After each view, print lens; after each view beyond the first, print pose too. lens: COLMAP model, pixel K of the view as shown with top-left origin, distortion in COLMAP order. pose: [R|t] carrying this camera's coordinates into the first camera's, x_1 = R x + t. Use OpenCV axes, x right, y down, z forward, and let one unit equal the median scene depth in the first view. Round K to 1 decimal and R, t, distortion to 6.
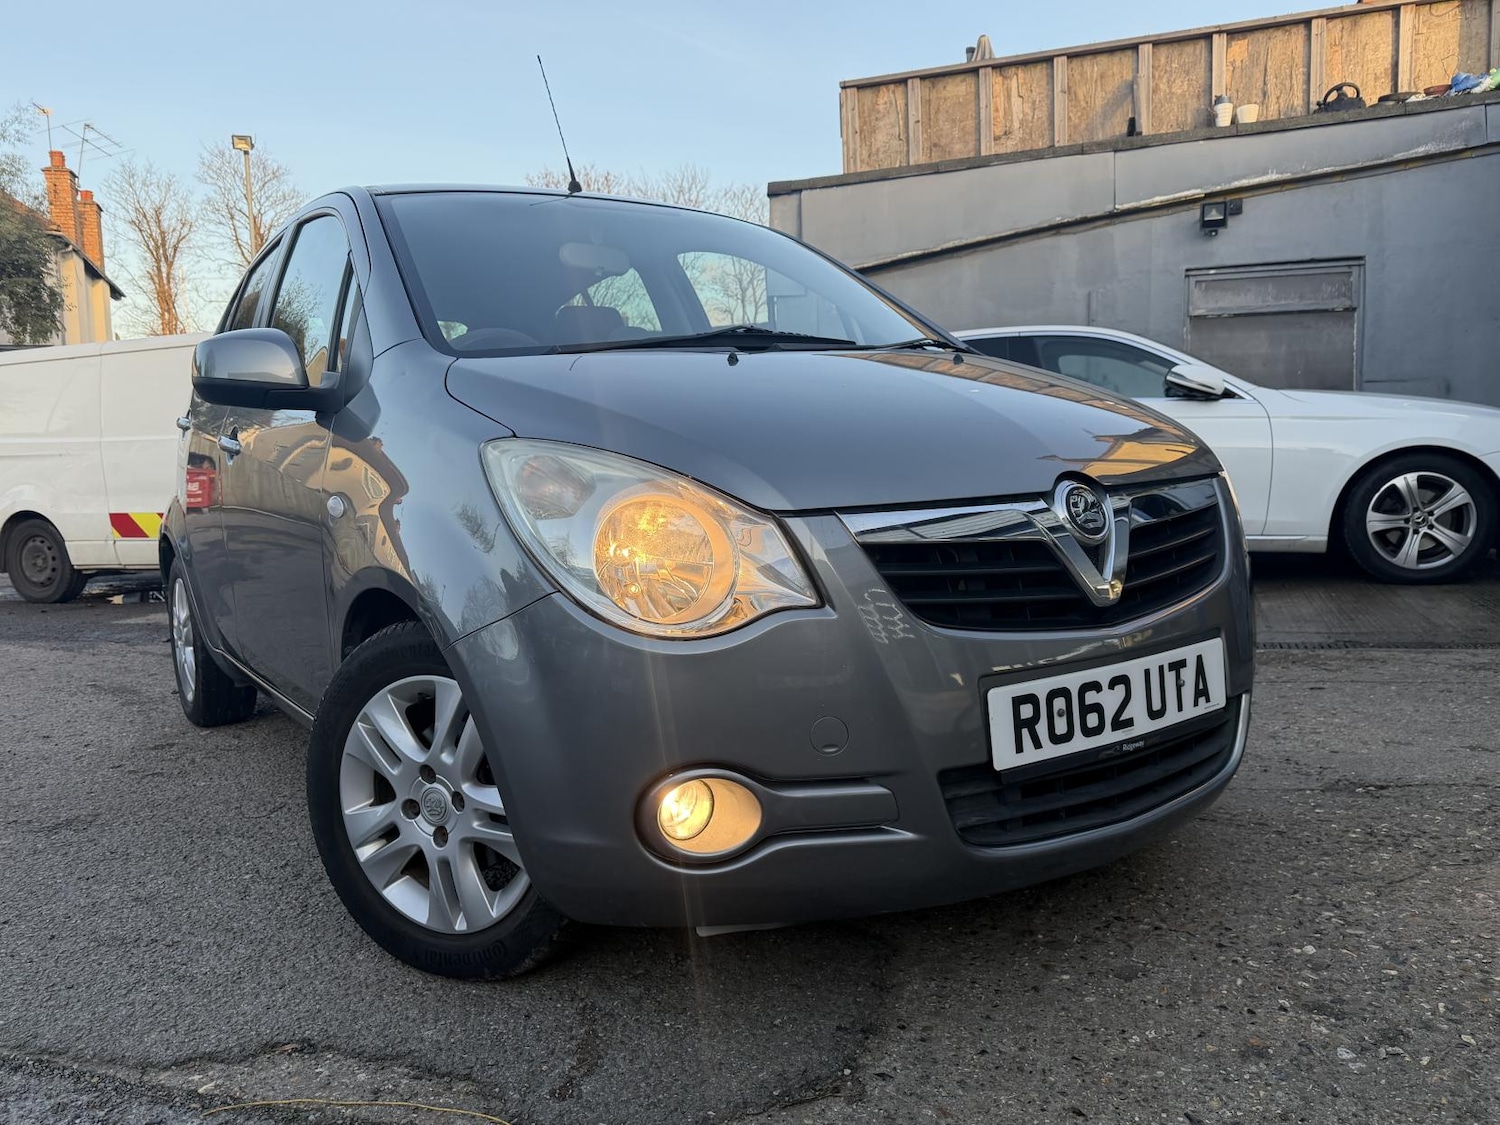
lens RADIAL K [[1142.5, 0, 748.8], [0, 1142.5, 564.5], [0, 0, 1]] dist [0.023271, -0.031498]
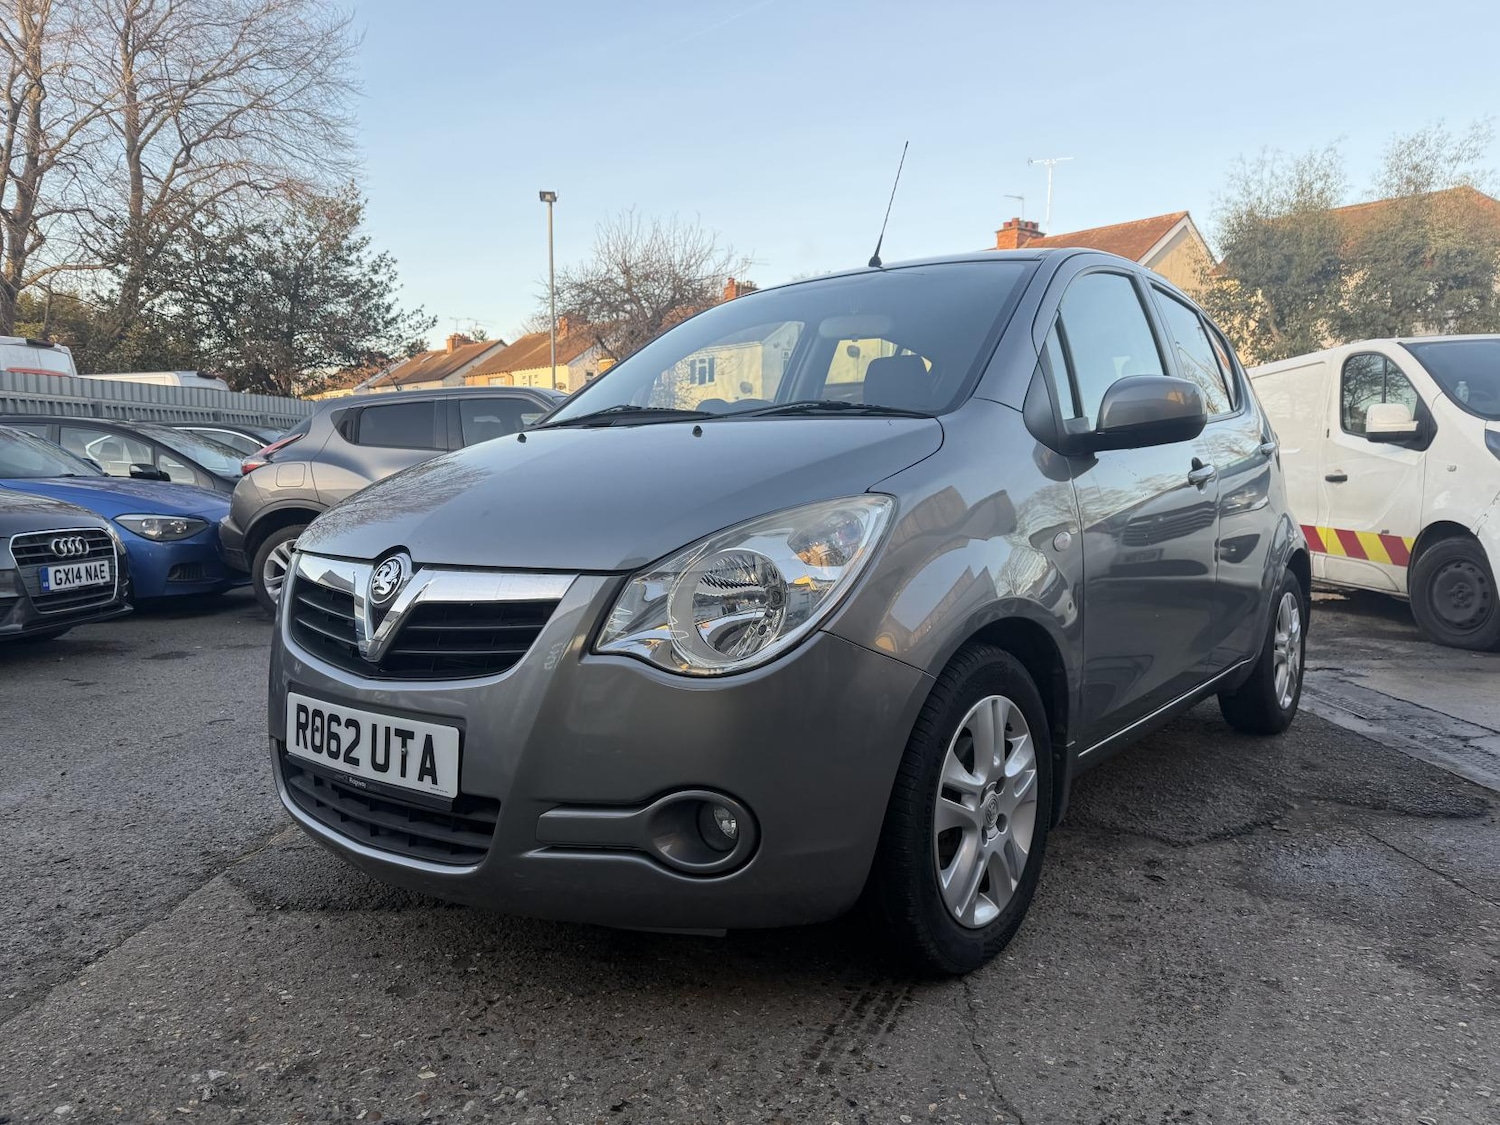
lens RADIAL K [[1061.0, 0, 731.2], [0, 1061.0, 559.6], [0, 0, 1]] dist [0.022639, -0.027518]
pose [[0.289702, 0.109507, -0.950832, 0.312737], [-0.103061, 0.991226, 0.082759, -0.042820], [0.951552, 0.074018, 0.298446, 0.217260]]
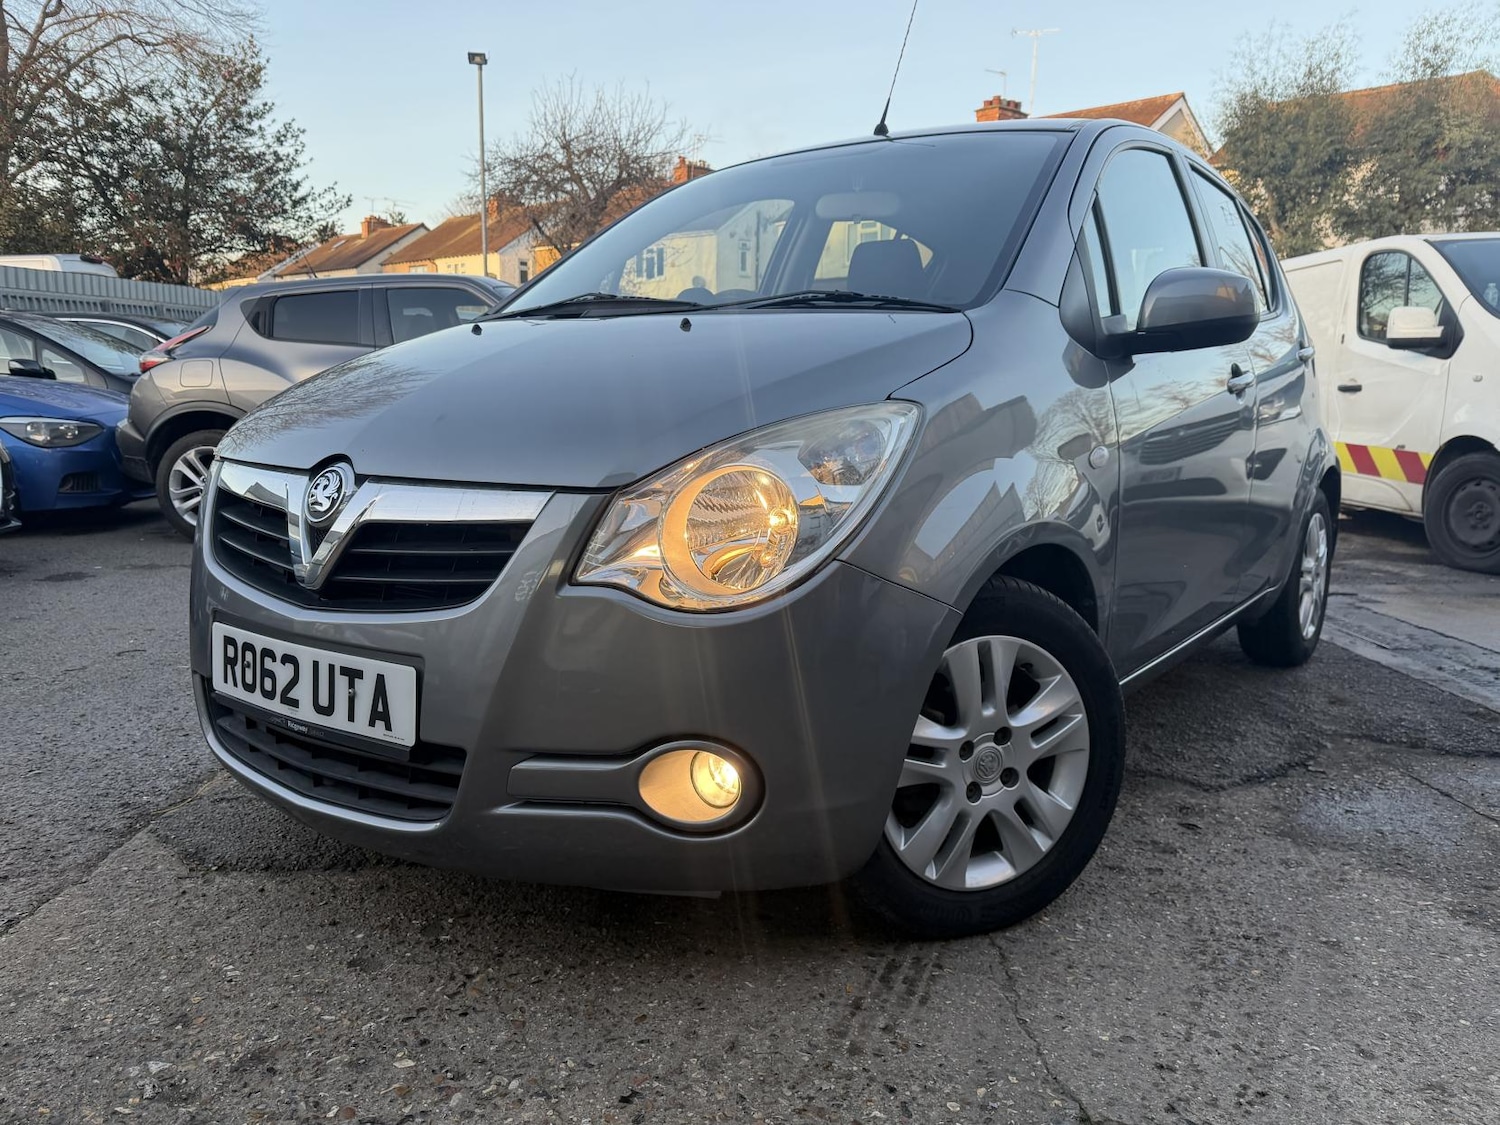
lens RADIAL K [[1142.5, 0, 726.5], [0, 1142.5, 569.3], [0, 0, 1]] dist [0.023271, -0.031498]
pose [[0.328727, 0.189749, -0.925167, 0.291561], [-0.113177, 0.980464, 0.160877, -0.039437], [0.937619, 0.051823, 0.343780, 0.211920]]
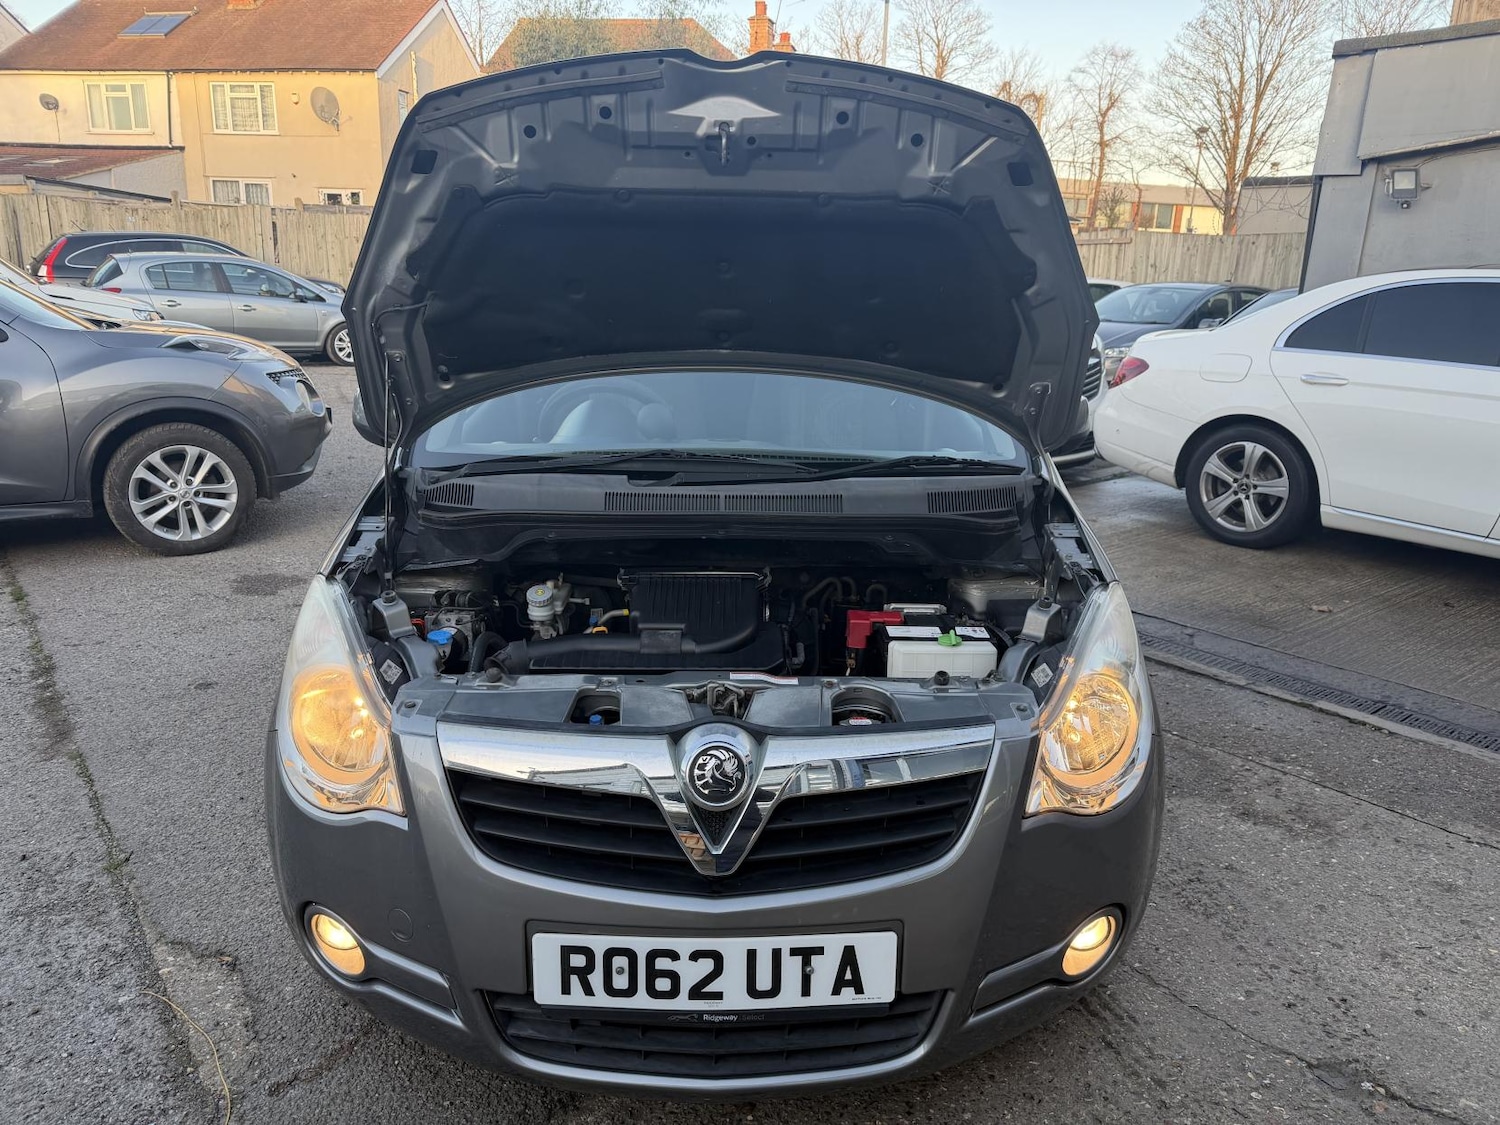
lens RADIAL K [[1063.9, 0, 748.0], [0, 1063.9, 558.8], [0, 0, 1]] dist [0.016797, -0.023717]
pose [[0.837892, 0.195415, -0.509656, 0.159140], [-0.103479, 0.973654, 0.203200, -0.088822], [0.535937, -0.117521, 0.836039, 0.061210]]
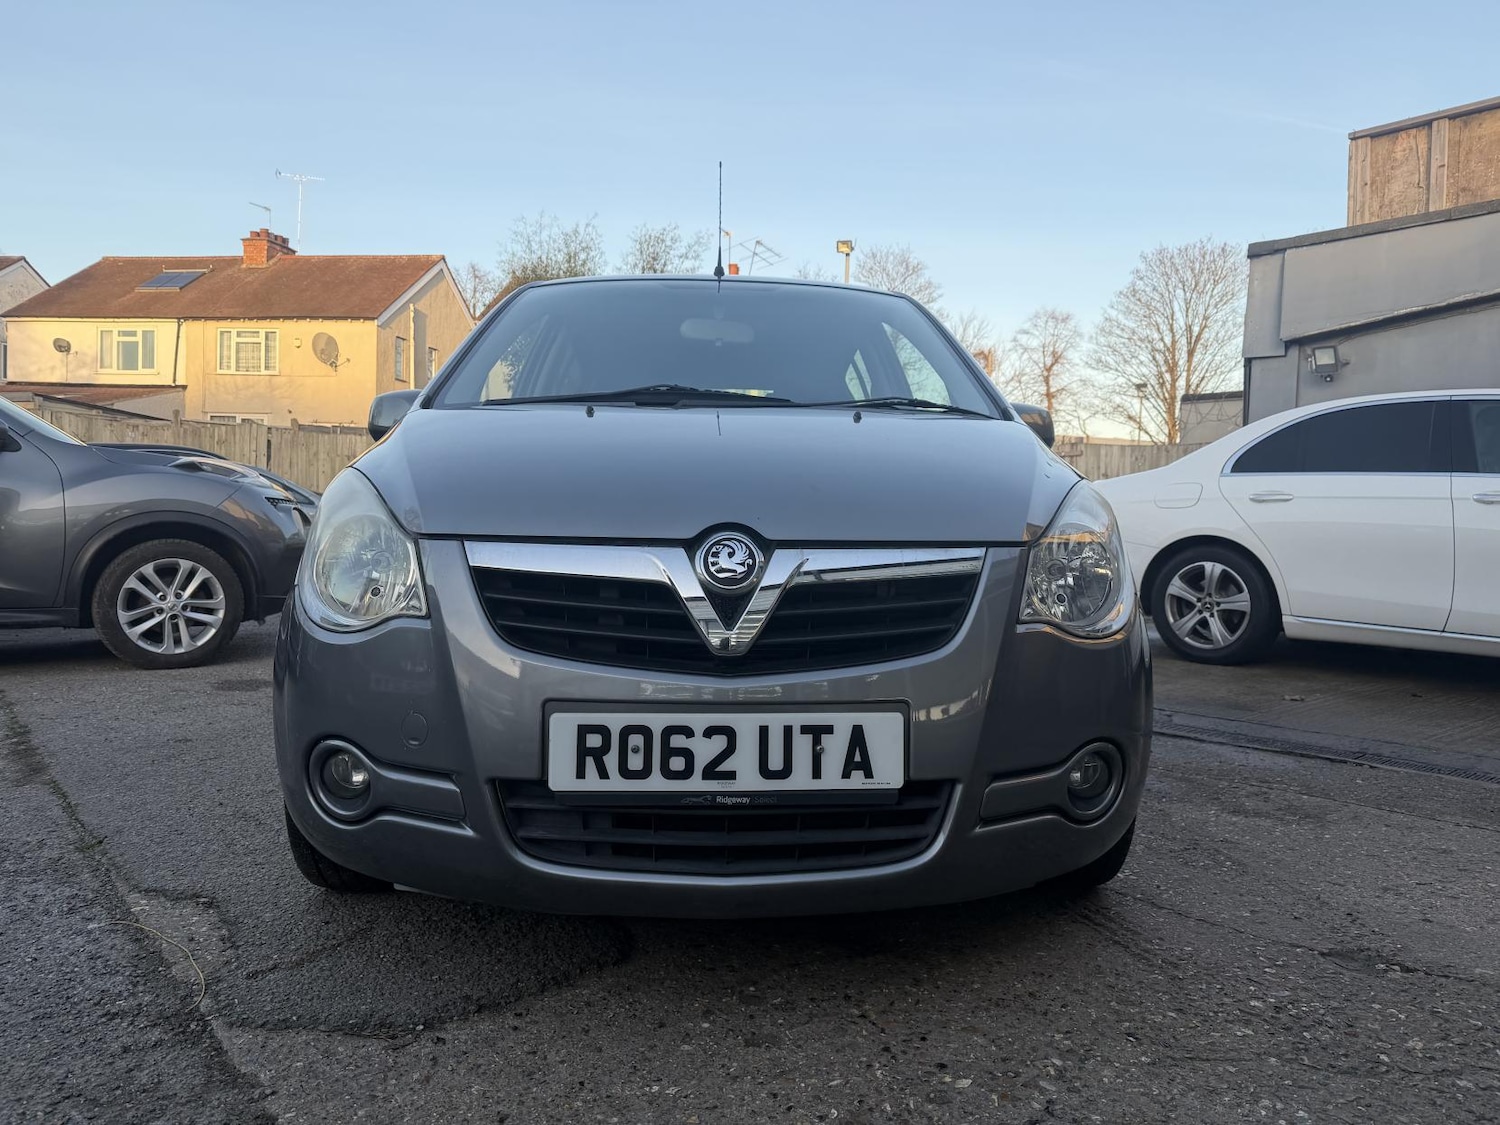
lens RADIAL K [[1061.0, 0, 748.1], [0, 1061.0, 561.5], [0, 0, 1]] dist [0.022639, -0.027518]
pose [[0.852076, 0.076348, -0.517819, 0.172978], [-0.102721, 0.994458, -0.022403, -0.006293], [0.513239, 0.072280, 0.855197, 0.041324]]
